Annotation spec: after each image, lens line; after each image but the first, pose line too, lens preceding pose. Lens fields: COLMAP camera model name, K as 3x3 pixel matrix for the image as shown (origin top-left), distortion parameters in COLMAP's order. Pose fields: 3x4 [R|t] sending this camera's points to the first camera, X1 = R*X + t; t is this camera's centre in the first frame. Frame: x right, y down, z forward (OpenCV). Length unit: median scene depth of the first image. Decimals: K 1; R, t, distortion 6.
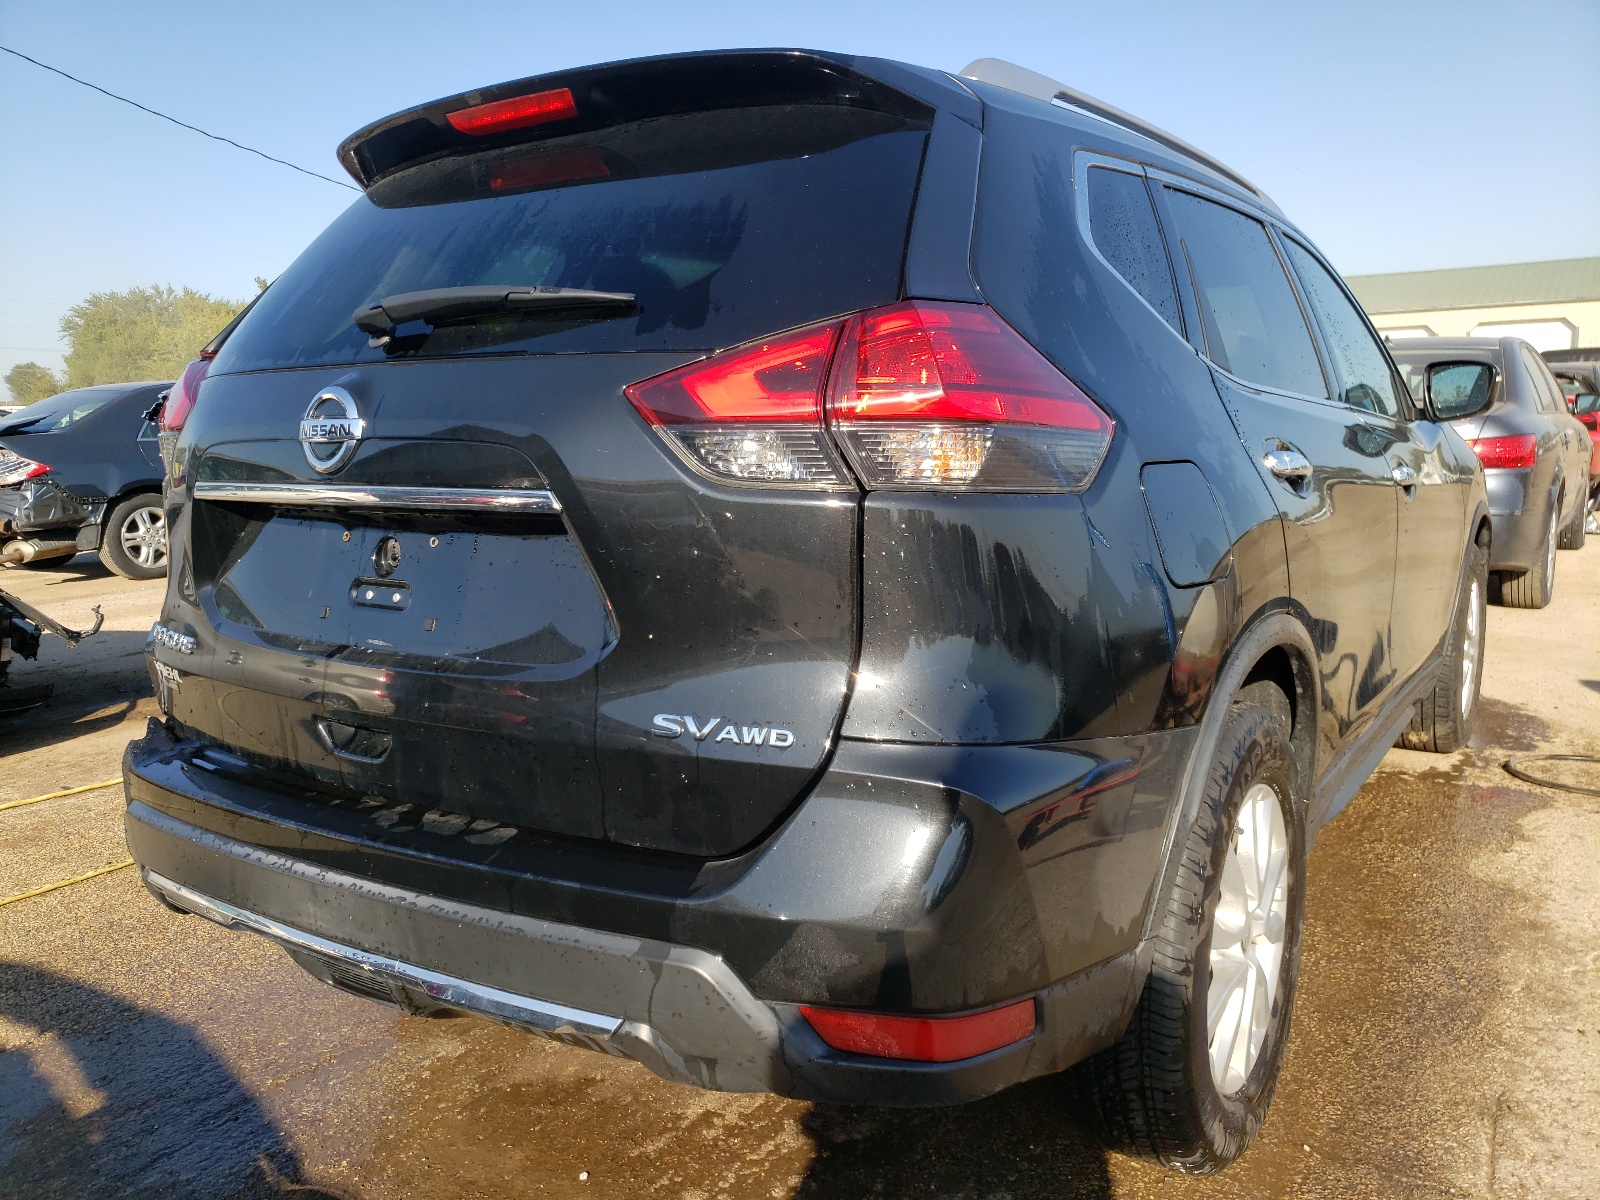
lens RADIAL K [[1203.4, 0, 800.0], [0, 1203.4, 600.0], [0, 0, 1]] dist [0.039818, -0.014234]
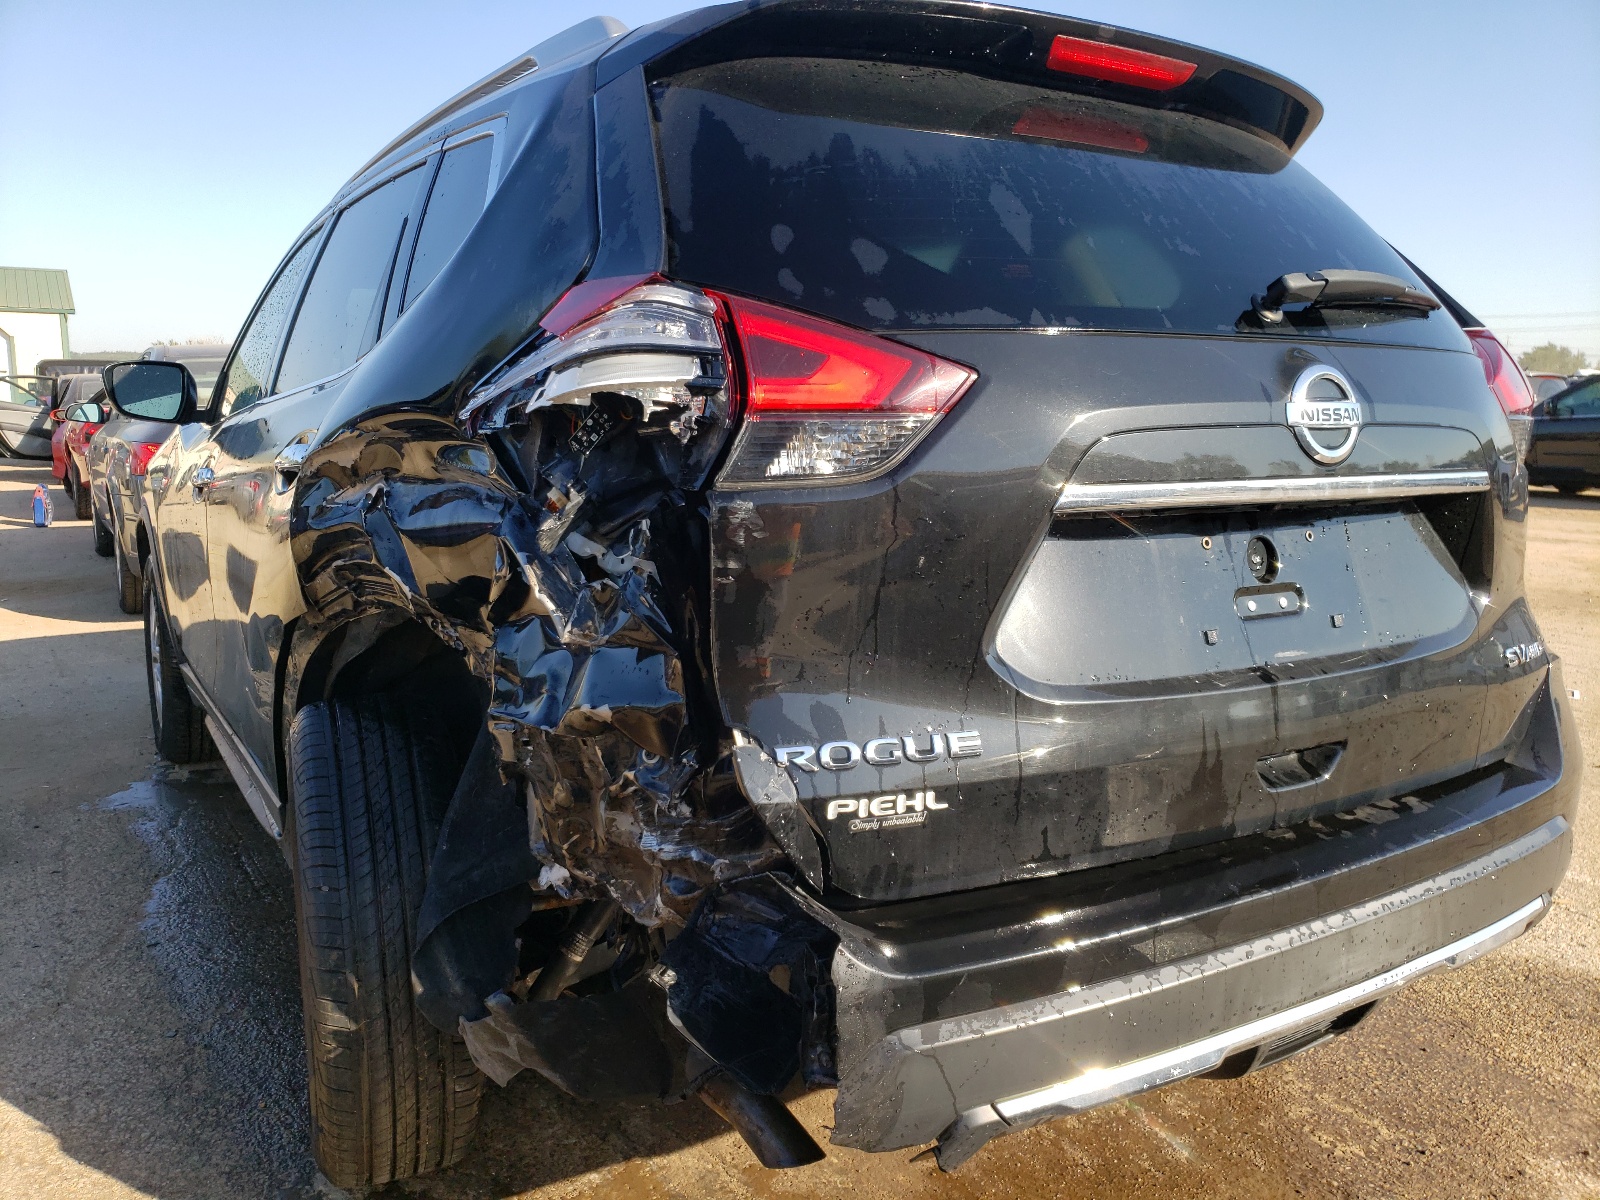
lens RADIAL K [[1208.9, 0, 834.8], [0, 1208.9, 599.8], [0, 0, 1]] dist [0.031859, 0.003716]
pose [[0.419522, -0.120708, 0.899684, -1.335482], [0.123453, 0.989498, 0.075193, -0.117122], [-0.899311, 0.079524, 0.430017, 0.942779]]
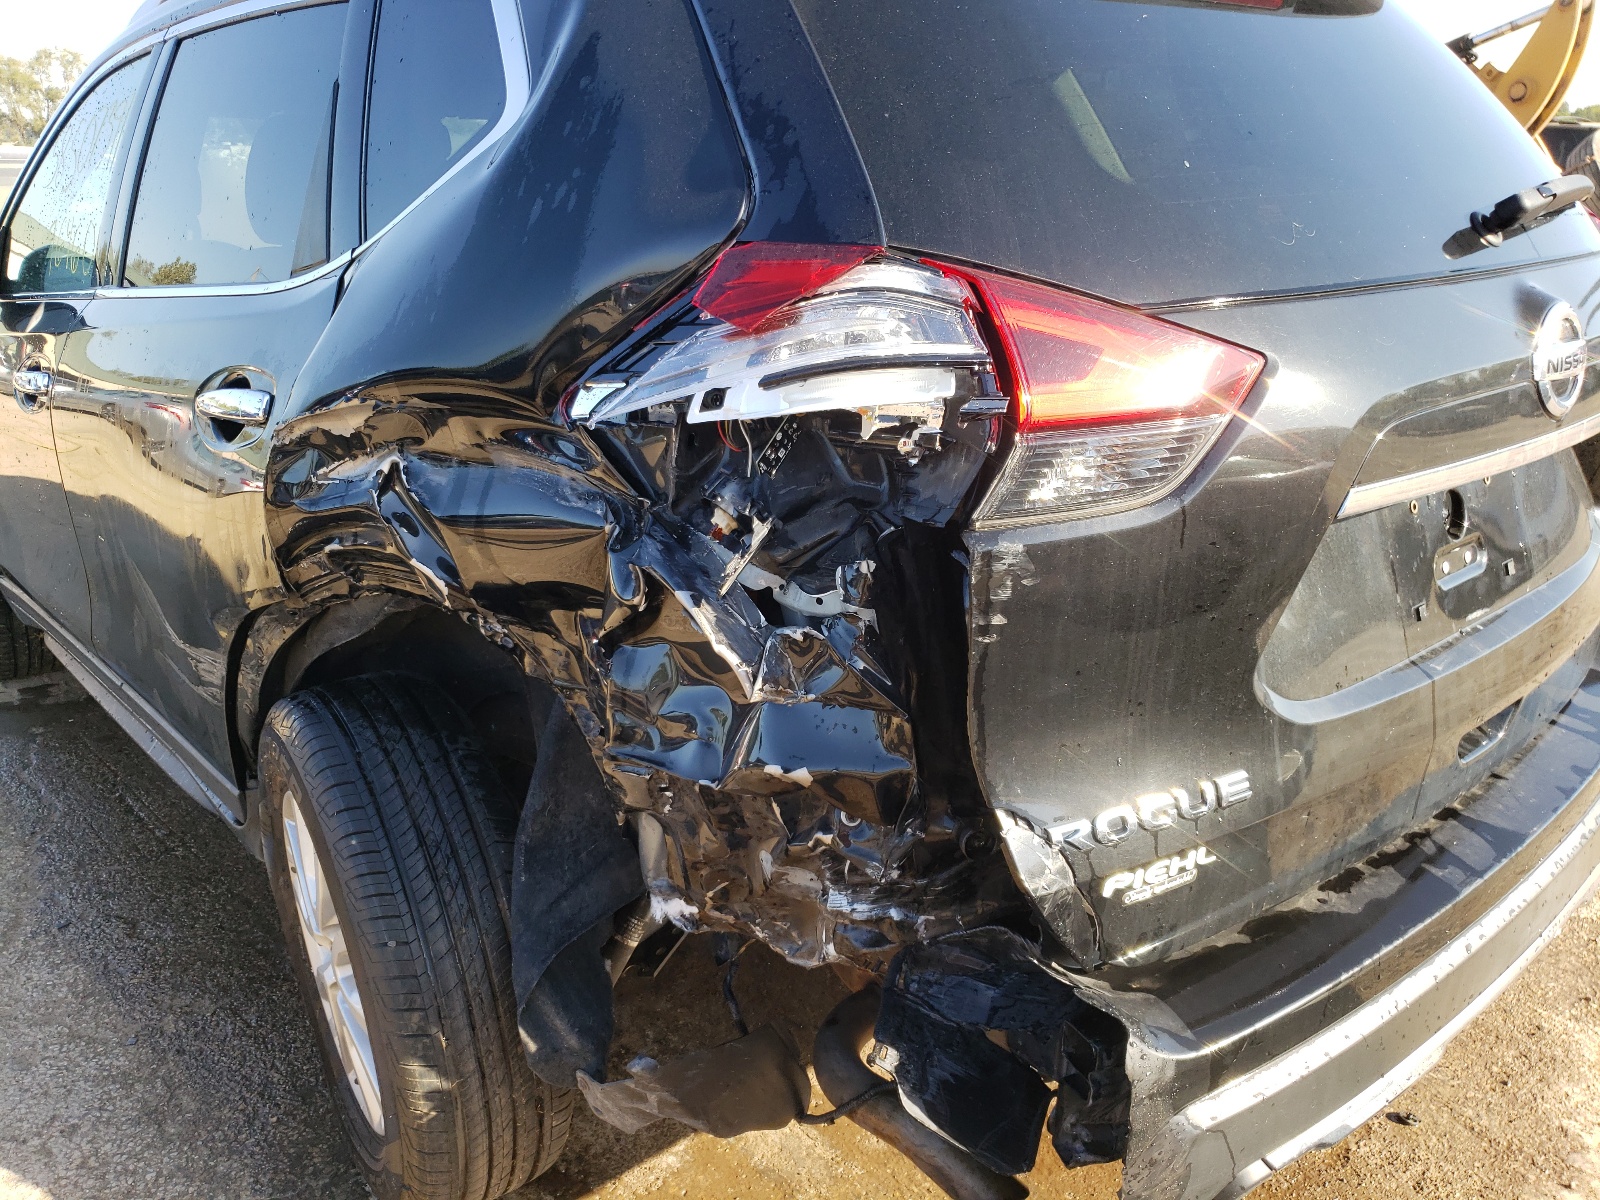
lens RADIAL K [[1203.4, 0, 800.0], [0, 1203.4, 600.0], [0, 0, 1]] dist [0.039818, -0.014234]
pose [[0.264664, -0.306158, 0.914451, -1.267153], [0.152987, 0.949586, 0.273643, -0.282924], [-0.952128, 0.067476, 0.298160, 1.233742]]
